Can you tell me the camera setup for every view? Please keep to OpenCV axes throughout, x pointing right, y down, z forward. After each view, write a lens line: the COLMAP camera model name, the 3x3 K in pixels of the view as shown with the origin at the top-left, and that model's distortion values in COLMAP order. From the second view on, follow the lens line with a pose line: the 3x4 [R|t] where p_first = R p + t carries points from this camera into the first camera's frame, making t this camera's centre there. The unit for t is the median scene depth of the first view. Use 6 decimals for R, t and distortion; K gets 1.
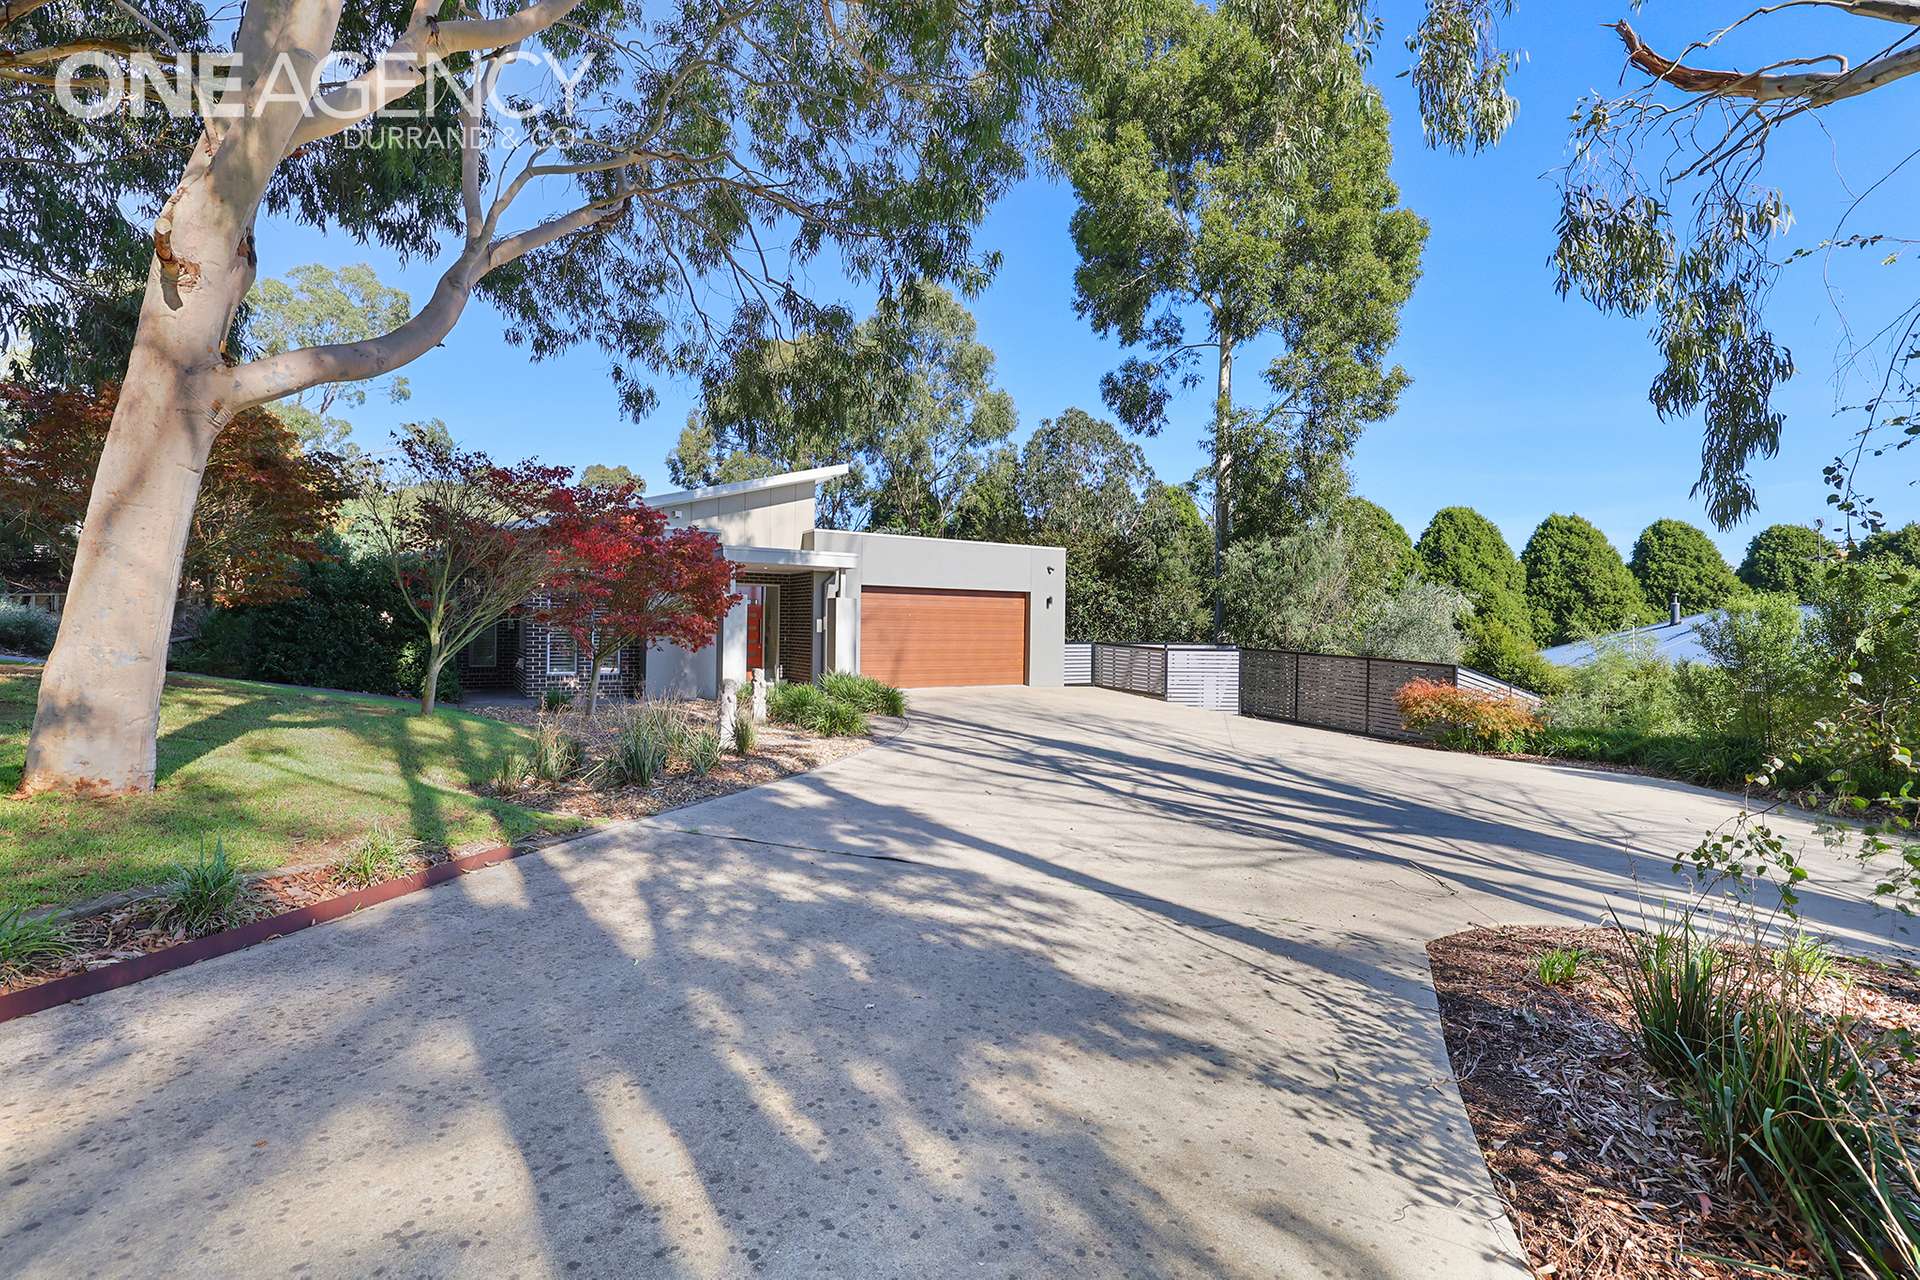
lens RADIAL K [[839.3, 0, 960.0], [0, 839.3, 640.0], [0, 0, 1]] dist [-0.003435, -0.000488]
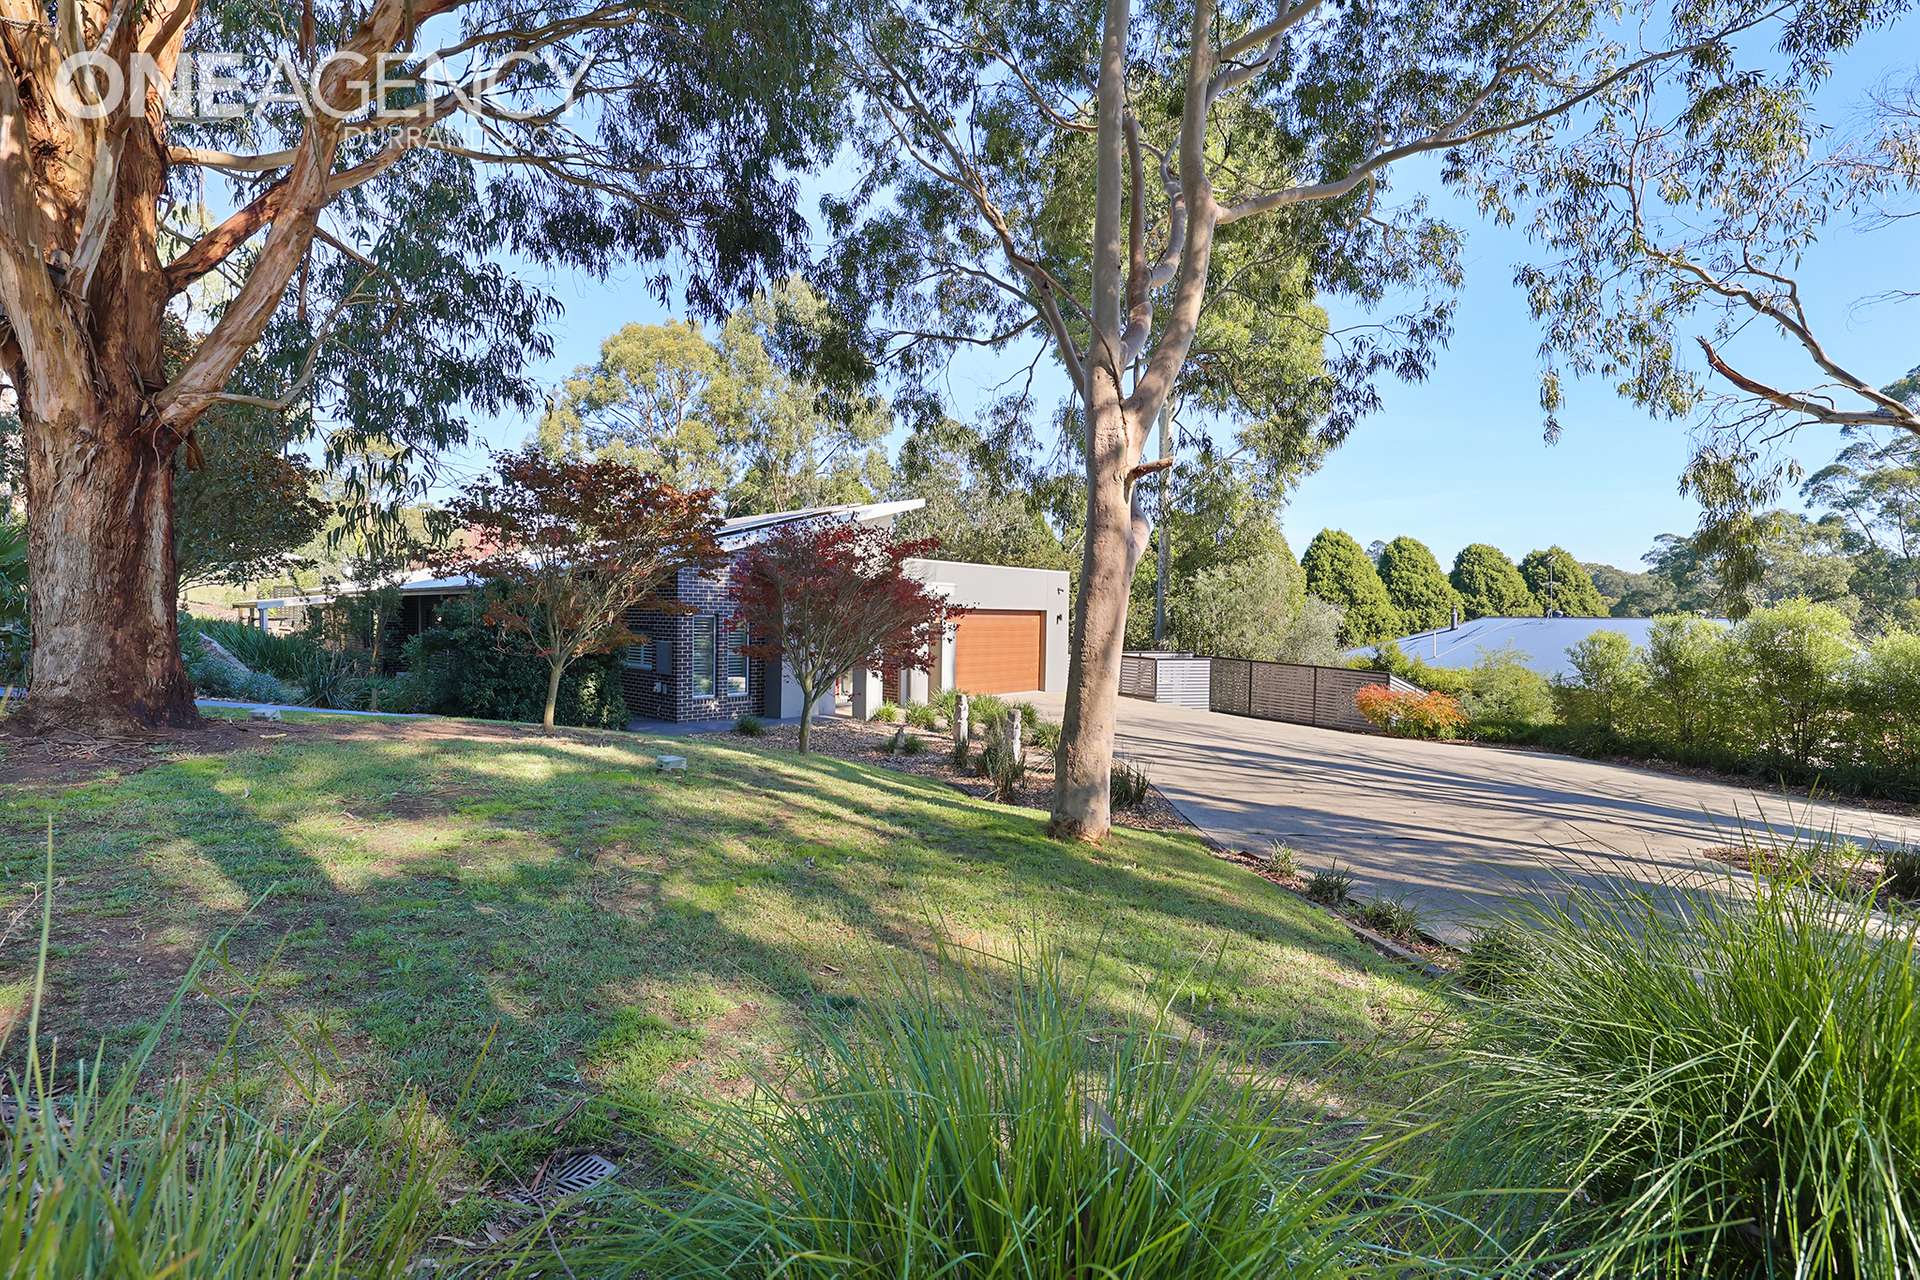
lens RADIAL K [[854.8, 0, 948.2], [0, 854.8, 626.0], [0, 0, 1]] dist [-0.047539, 0.019673]
pose [[0.963842, -0.001339, 0.266472, -0.336283], [0.000153, 0.999990, 0.004475, -0.038501], [-0.266475, -0.004273, 0.963832, -0.077180]]
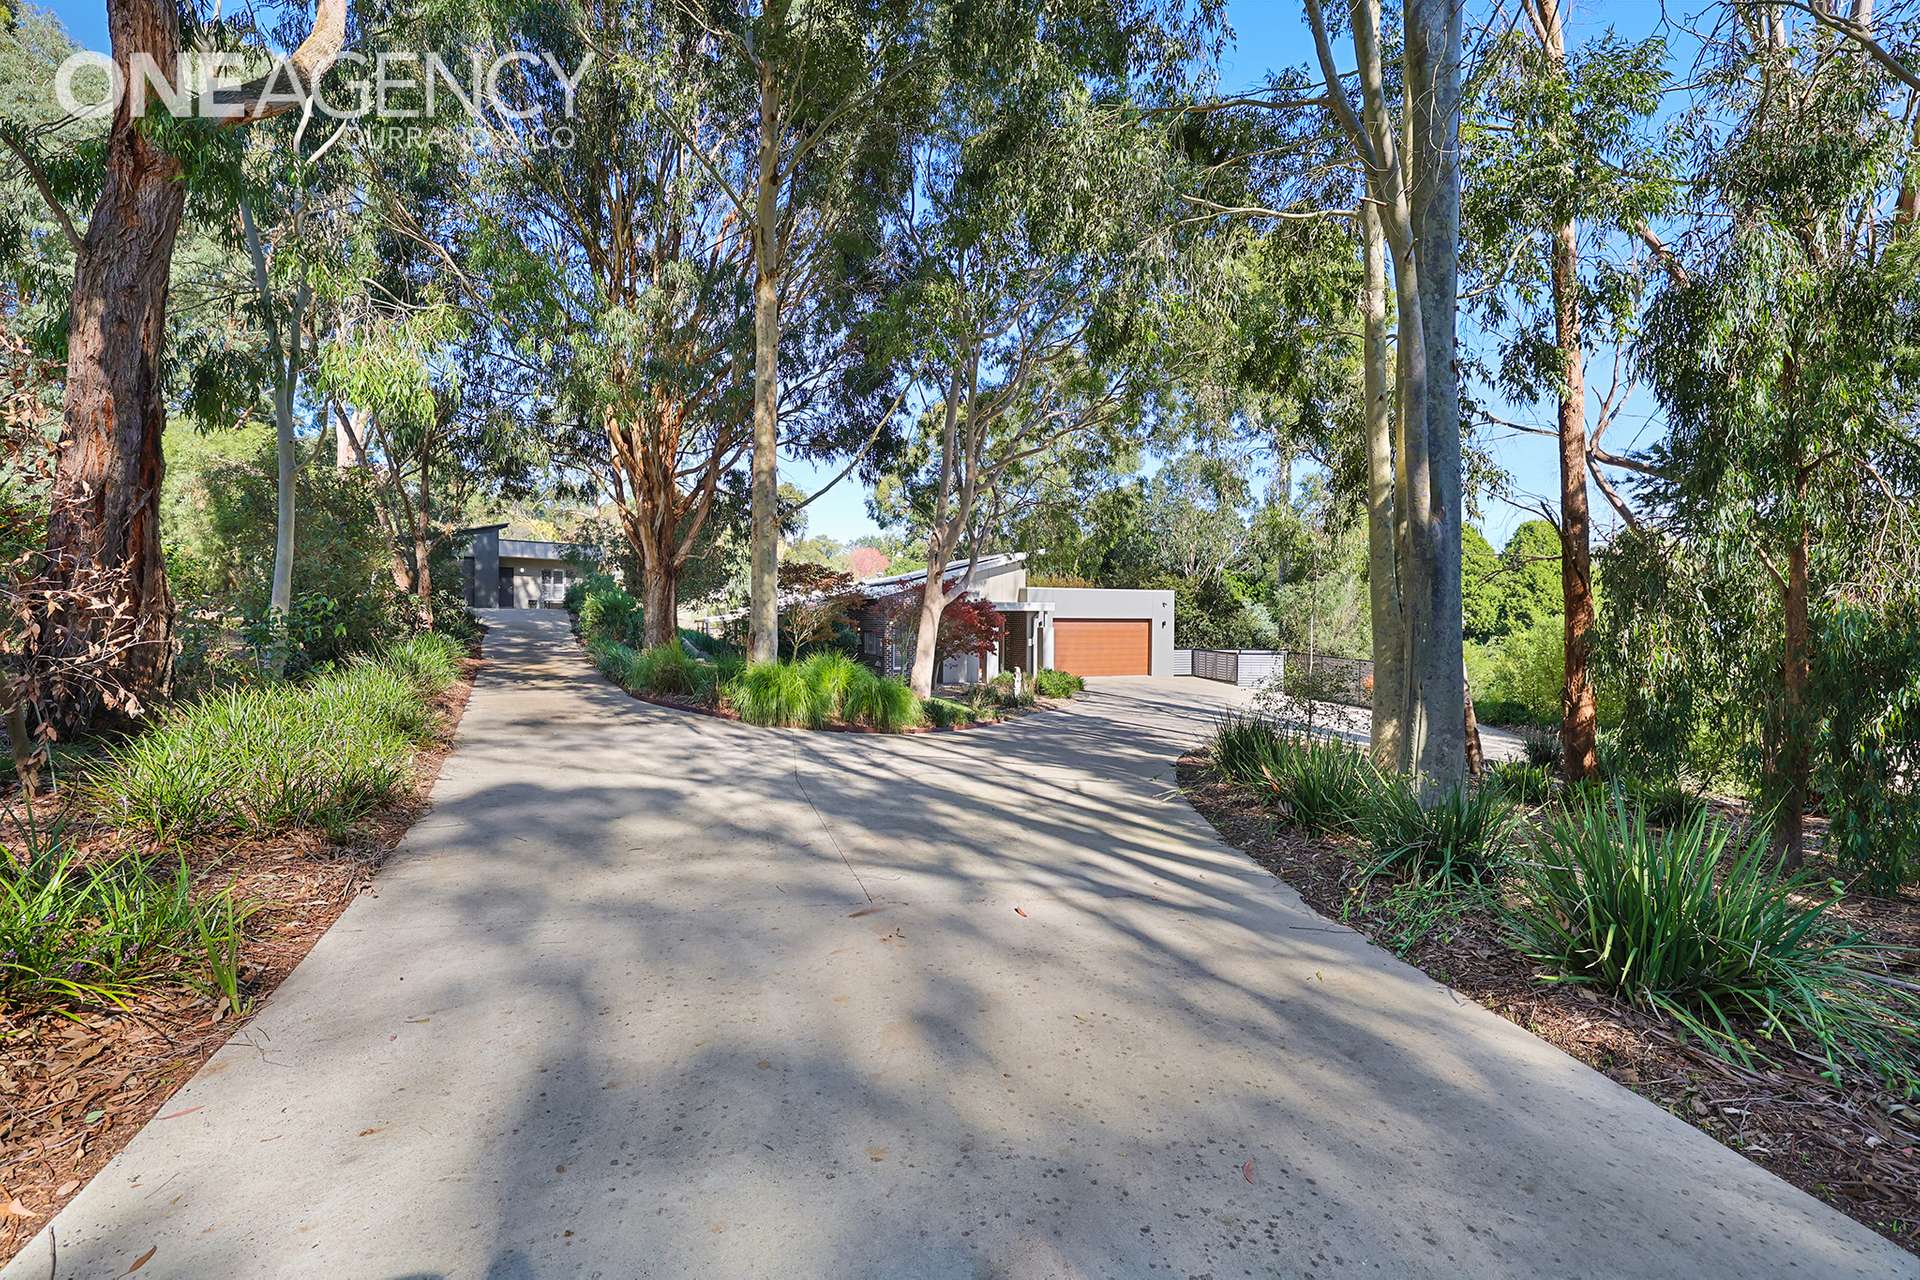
lens RADIAL K [[854.8, 0, 948.2], [0, 854.8, 626.0], [0, 0, 1]] dist [-0.047539, 0.019673]
pose [[0.986840, -0.006453, -0.161572, -0.036543], [0.005606, 0.999968, -0.005701, -0.033881], [0.161604, 0.004720, 0.986844, -0.660949]]
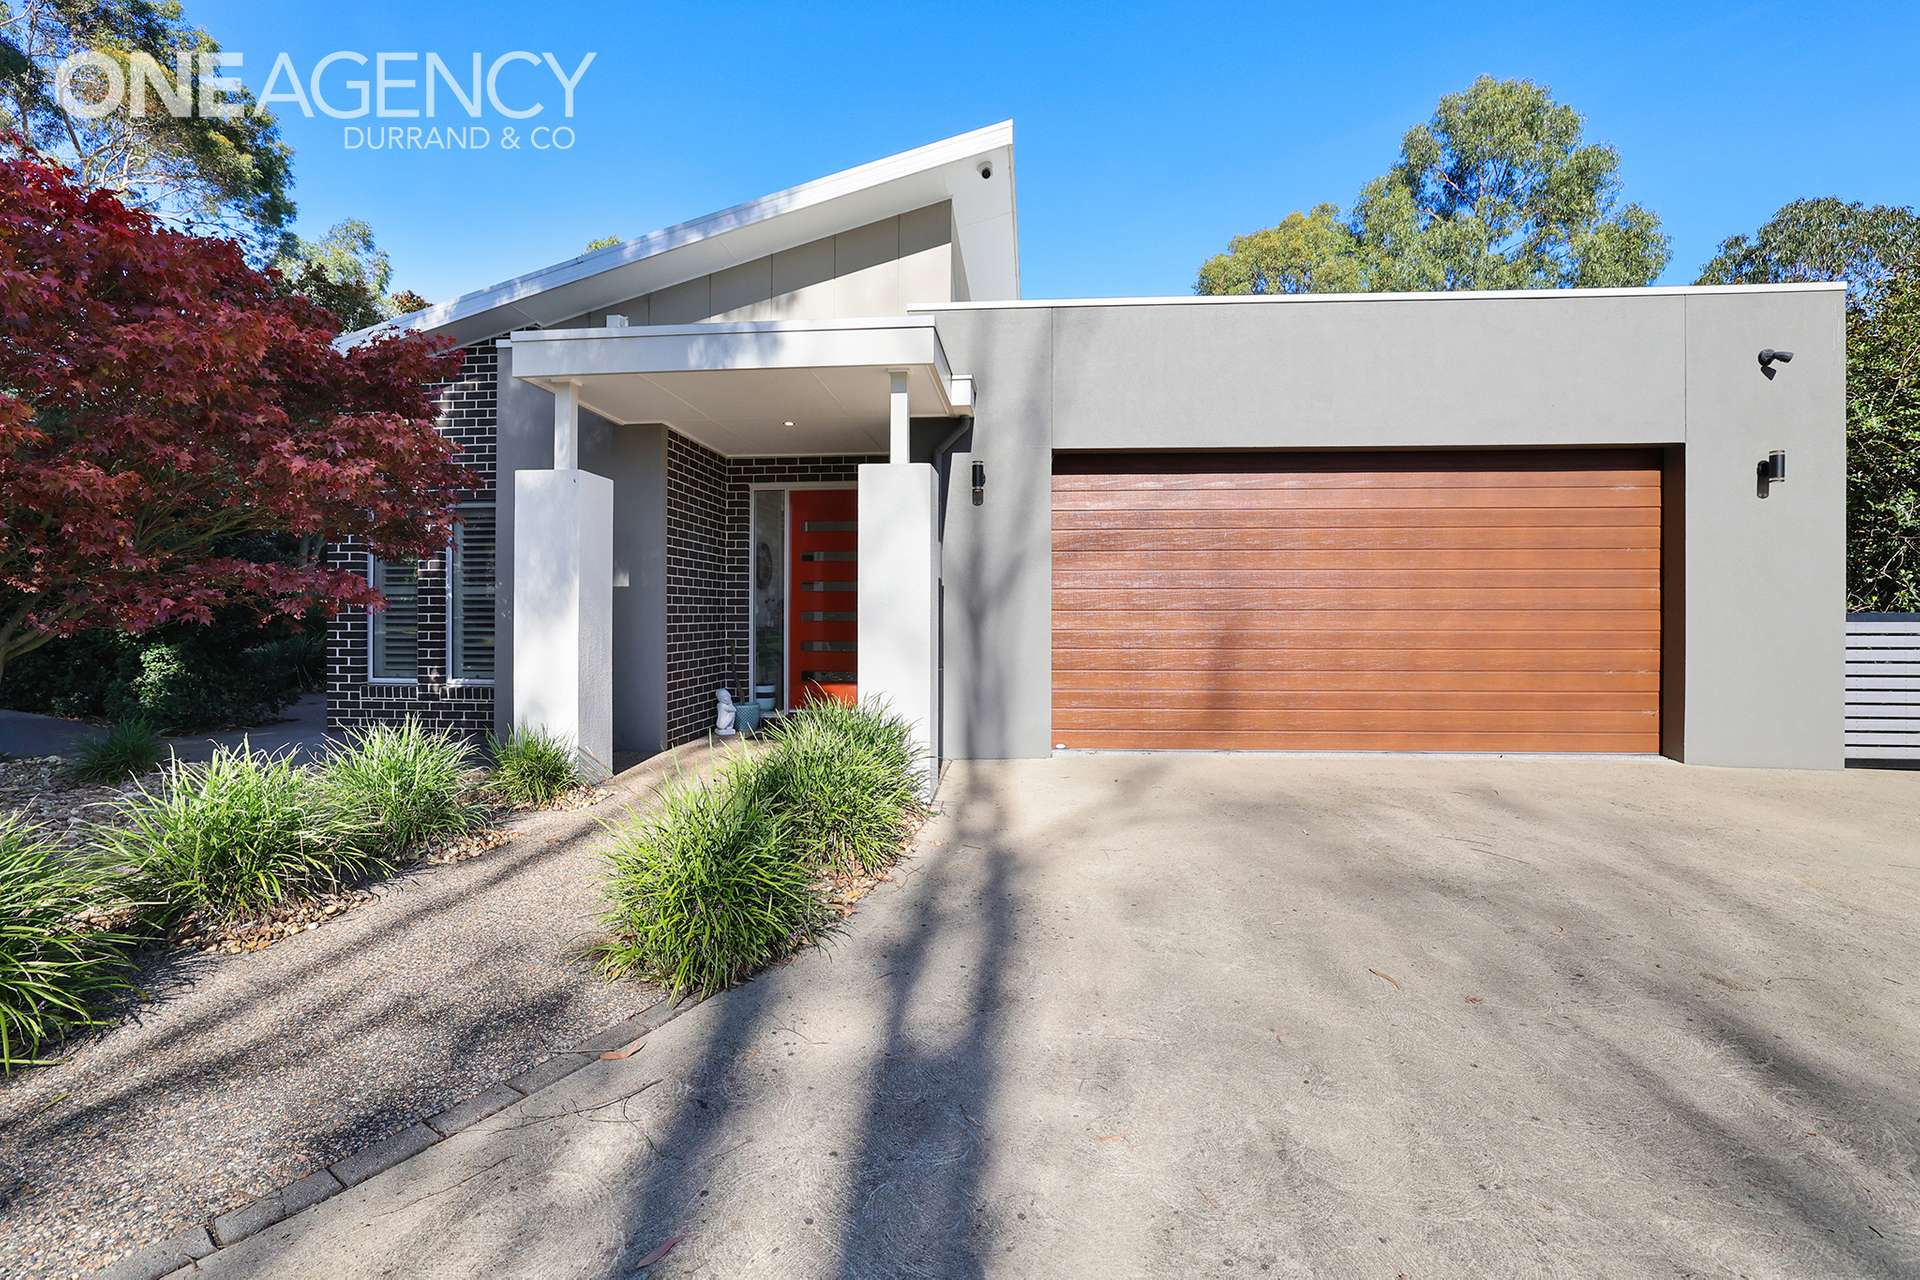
lens RADIAL K [[854.8, 0, 948.2], [0, 854.8, 626.0], [0, 0, 1]] dist [-0.047539, 0.019673]
pose [[0.792837, -0.007039, -0.609393, 0.053616], [0.002404, 0.999962, -0.008422, 0.009002], [0.609429, 0.005212, 0.792823, 0.575197]]
